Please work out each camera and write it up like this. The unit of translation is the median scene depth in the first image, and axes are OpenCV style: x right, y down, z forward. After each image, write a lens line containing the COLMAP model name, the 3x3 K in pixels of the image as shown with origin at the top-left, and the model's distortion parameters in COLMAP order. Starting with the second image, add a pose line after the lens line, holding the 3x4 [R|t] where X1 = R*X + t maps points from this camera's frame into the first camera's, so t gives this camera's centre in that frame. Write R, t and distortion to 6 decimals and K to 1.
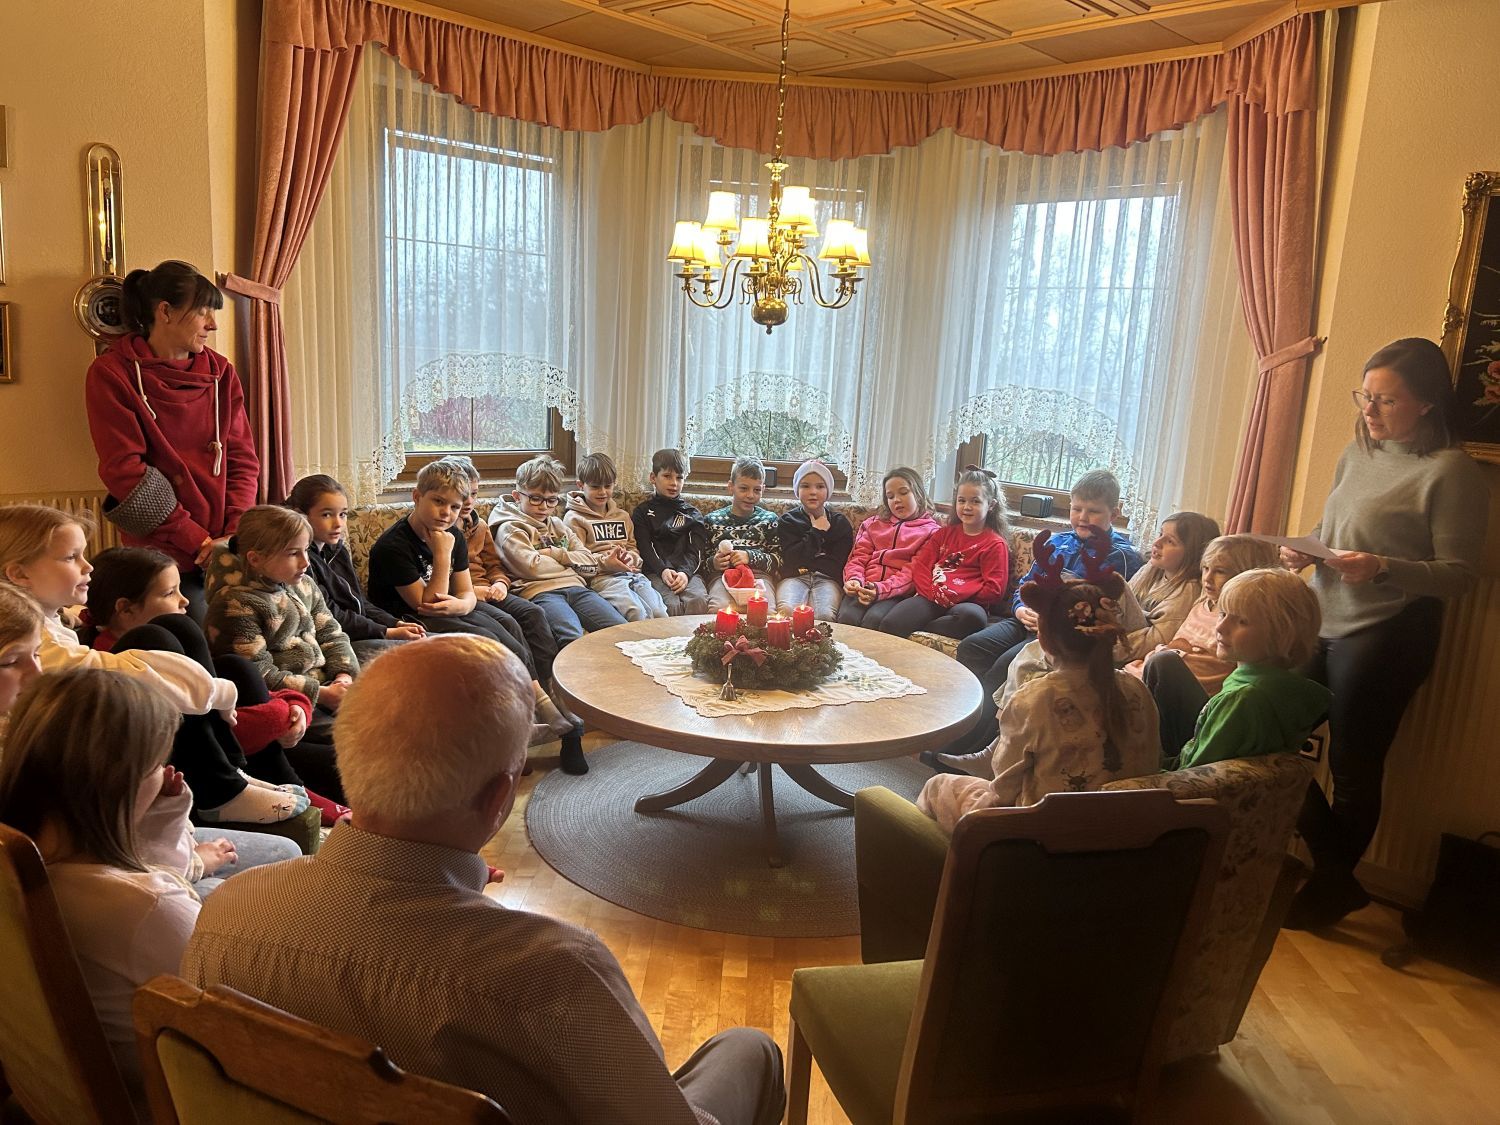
lens RADIAL K [[1107.1, 0, 752.6], [0, 1107.1, 538.3], [0, 0, 1]] dist [0.018182, -0.010208]
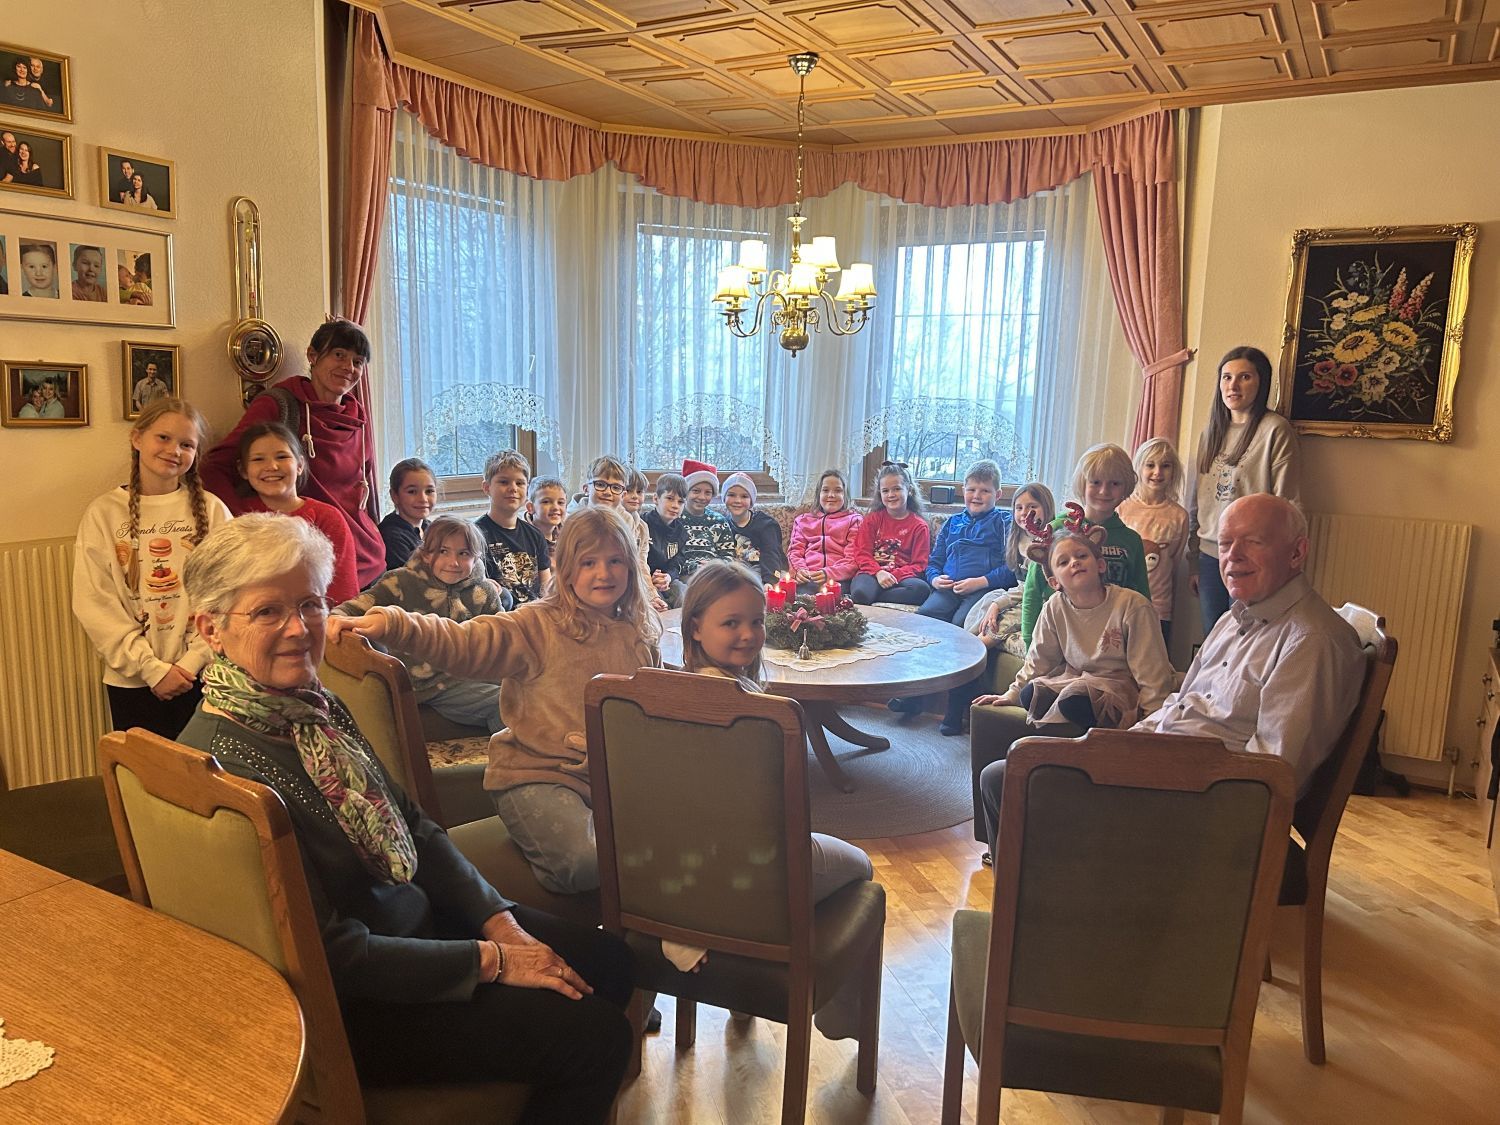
lens RADIAL K [[1107.1, 0, 752.6], [0, 1107.1, 538.3], [0, 0, 1]] dist [0.018182, -0.010208]
pose [[0.960026, -0.069799, 0.271068, -0.289767], [0.075854, 0.997048, -0.011912, 0.017663], [-0.269436, 0.031997, 0.962486, -0.109030]]
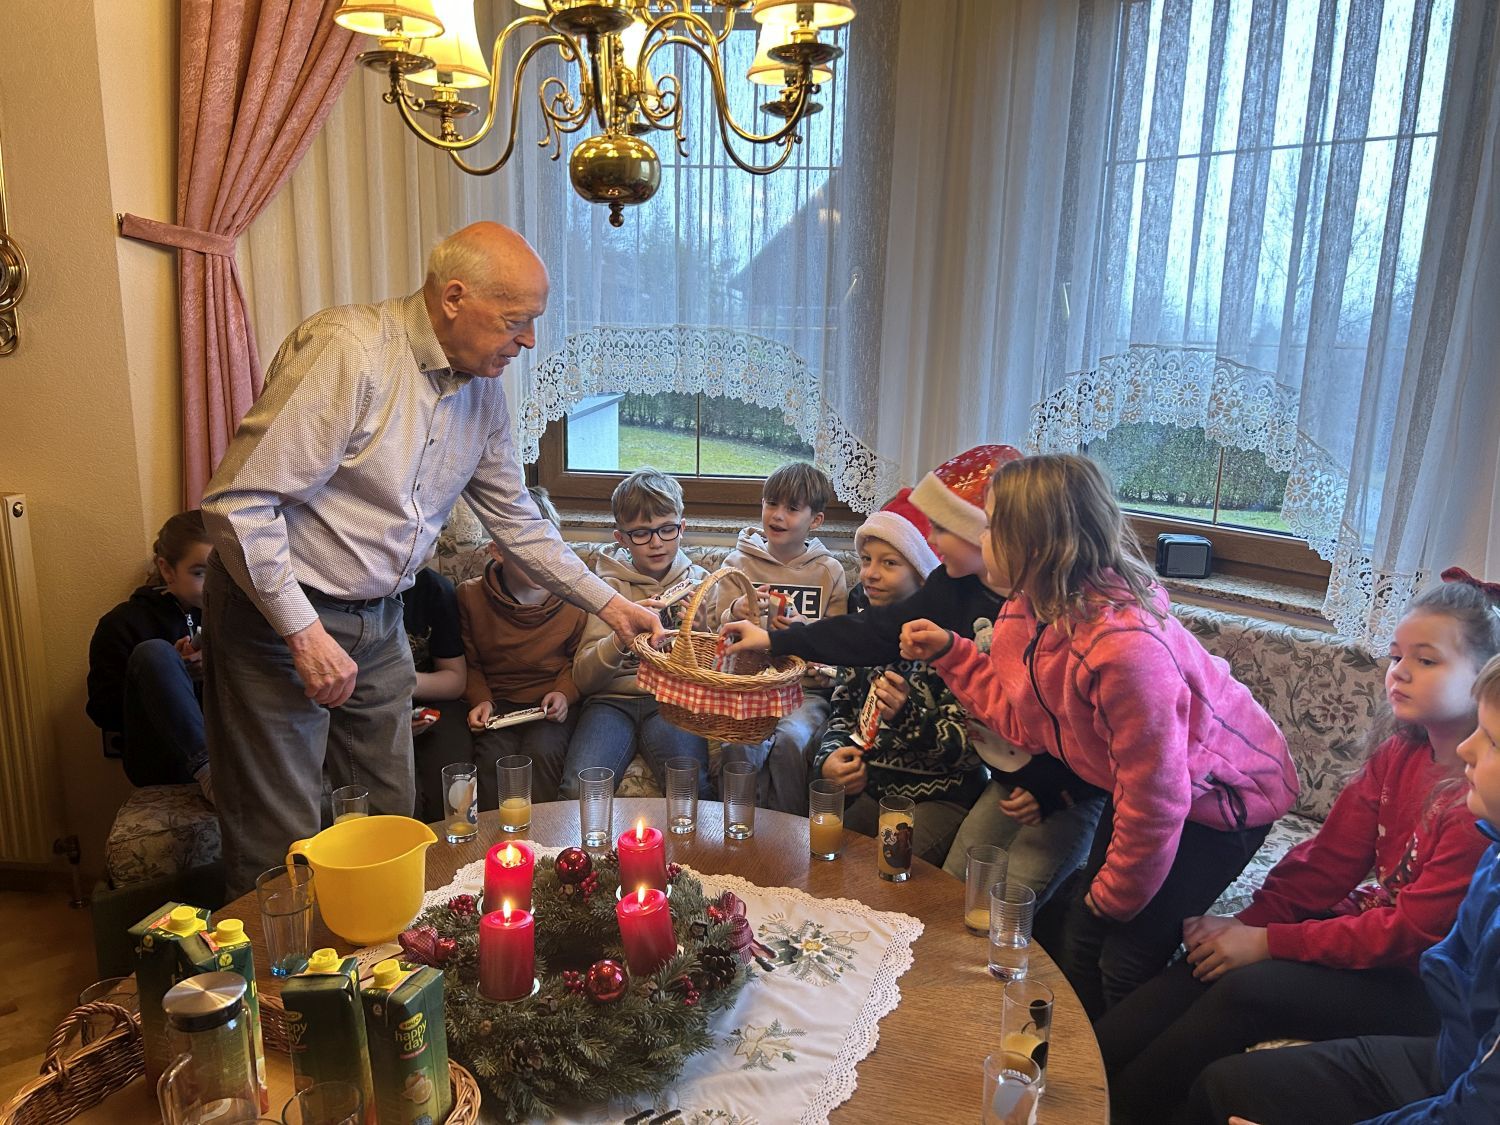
lens RADIAL K [[1121.4, 0, 750.0], [0, 1121.4, 562.5], [0, 0, 1]] dist [0.012652, -0.000469]
pose [[0.674469, 0.114240, -0.729411, 0.288734], [-0.108208, 0.992583, 0.055401, -0.070049], [0.730330, 0.041562, 0.681829, 0.597199]]
